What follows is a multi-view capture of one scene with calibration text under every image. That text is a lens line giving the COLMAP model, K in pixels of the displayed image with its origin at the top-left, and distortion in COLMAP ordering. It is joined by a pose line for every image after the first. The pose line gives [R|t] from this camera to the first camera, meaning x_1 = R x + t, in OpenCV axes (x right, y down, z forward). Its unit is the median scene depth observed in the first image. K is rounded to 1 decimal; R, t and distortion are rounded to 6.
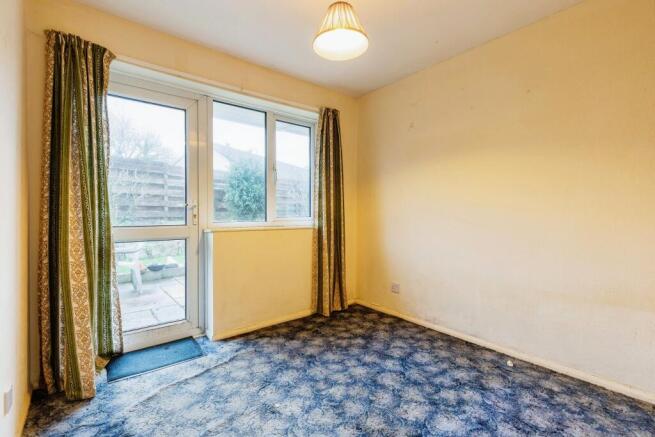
lens RADIAL K [[299.4, 0, 327.2], [0, 299.4, 215.7], [0, 0, 1]] dist [0.003332, -0.000456]
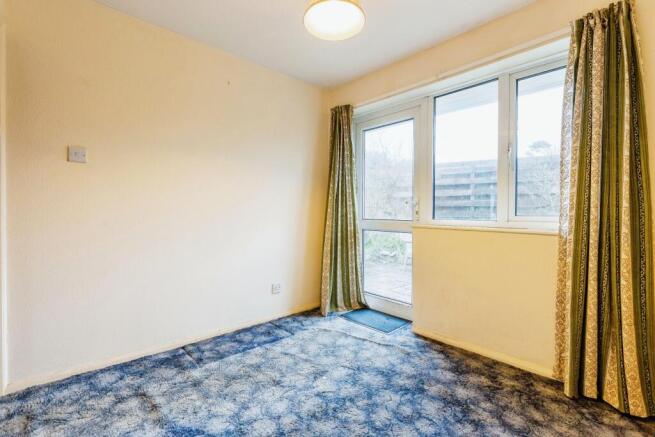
lens RADIAL K [[299.4, 0, 326.3], [0, 299.4, 213.5], [0, 0, 1]] dist [0.003332, -0.000456]
pose [[0.058117, 0.004592, -0.998299, 0.718874], [-0.022170, 0.999749, 0.003308, 0.009985], [0.998064, 0.021940, 0.058204, 0.701048]]
